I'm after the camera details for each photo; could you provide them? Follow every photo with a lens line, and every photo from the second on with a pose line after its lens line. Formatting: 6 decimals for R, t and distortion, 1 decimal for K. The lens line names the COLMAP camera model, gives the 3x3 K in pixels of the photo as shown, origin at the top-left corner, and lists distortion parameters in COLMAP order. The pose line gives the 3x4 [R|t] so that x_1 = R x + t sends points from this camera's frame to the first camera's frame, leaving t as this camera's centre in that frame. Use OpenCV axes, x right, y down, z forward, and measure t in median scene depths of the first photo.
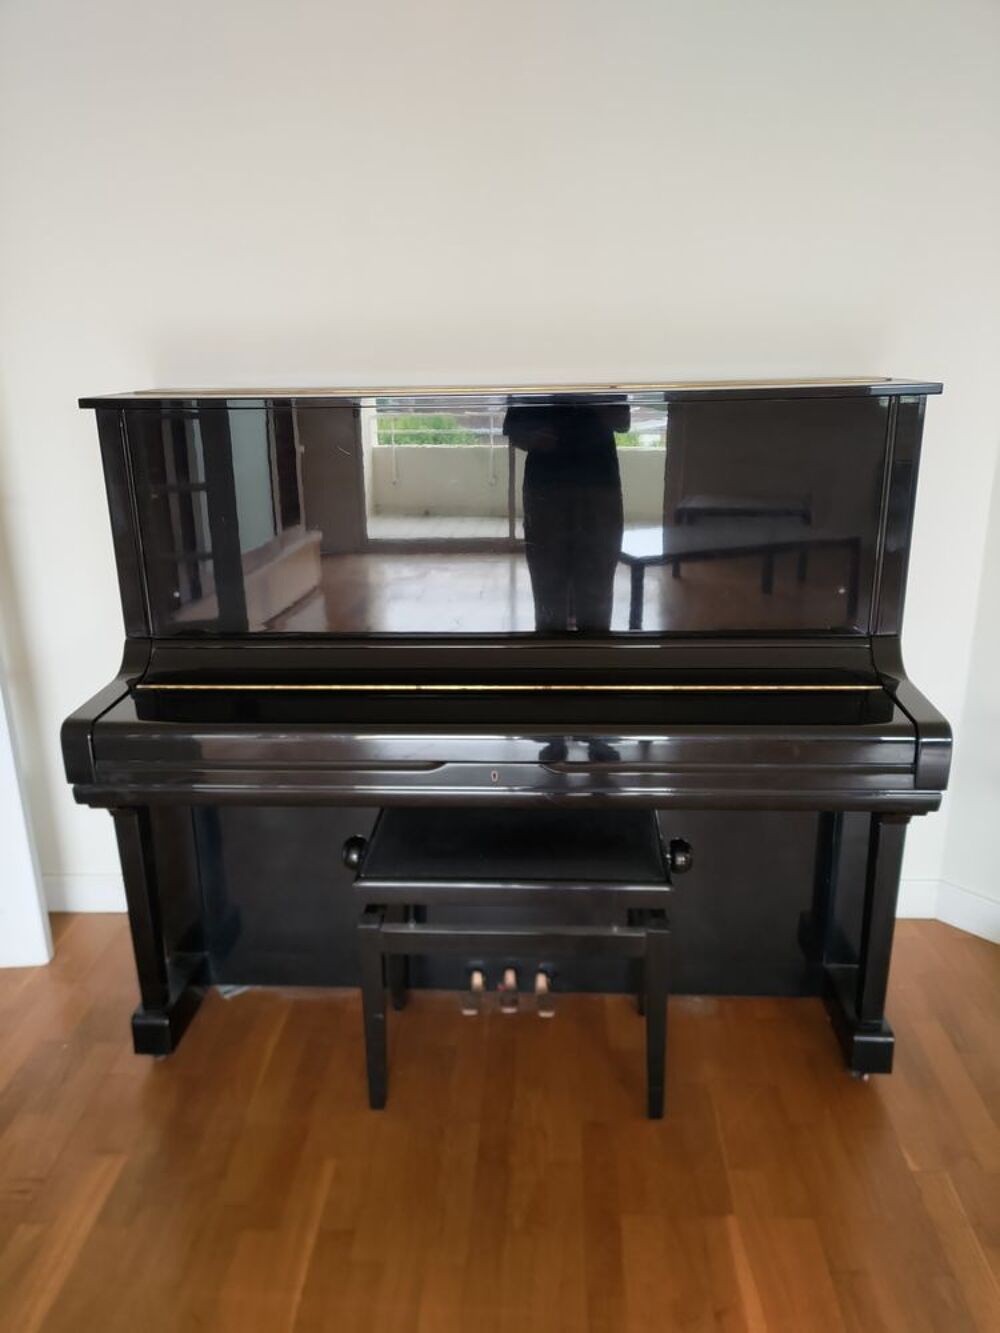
lens RADIAL K [[1028.7, 0, 504.9], [0, 1028.7, 647.5], [0, 0, 1]] dist [0.004941, -0.001739]
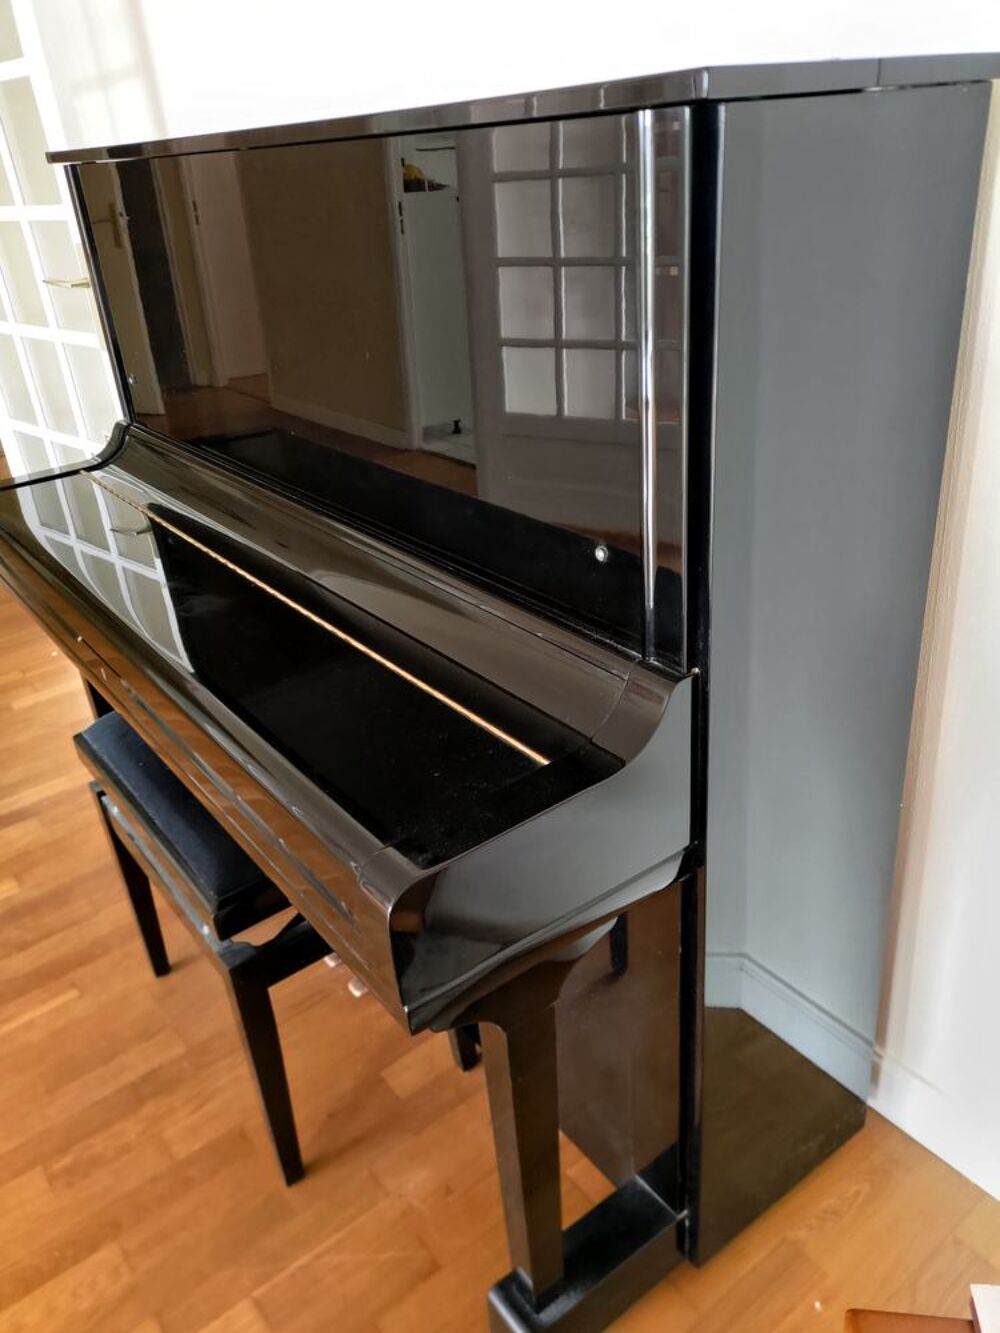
lens RADIAL K [[1028.7, 0, 504.9], [0, 1028.7, 647.5], [0, 0, 1]] dist [0.004941, -0.001739]
pose [[0.650119, 0.310943, -0.693296, 0.644583], [-0.160873, 0.948076, 0.274358, -0.138459], [0.742607, -0.066833, 0.666385, 0.645760]]
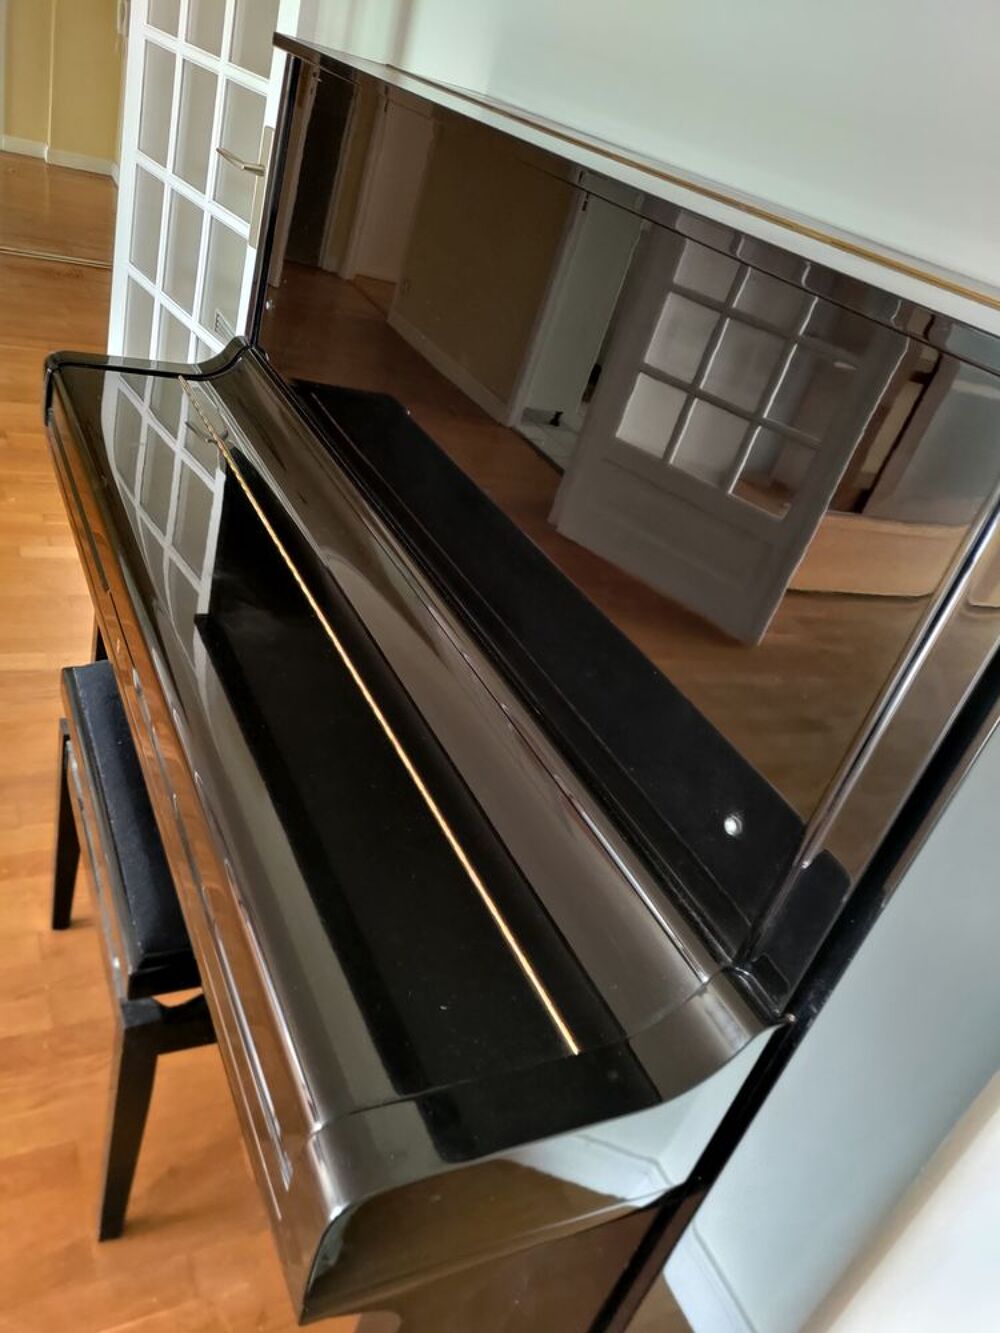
lens RADIAL K [[1011.7, 0, 500.0], [0, 1011.7, 666.5], [0, 0, 1]] dist [0.009418, 0.008369]
pose [[0.478201, 0.575067, -0.663794, 0.498639], [-0.511115, 0.796862, 0.322138, -0.184753], [0.714203, 0.185229, 0.674985, 0.668487]]
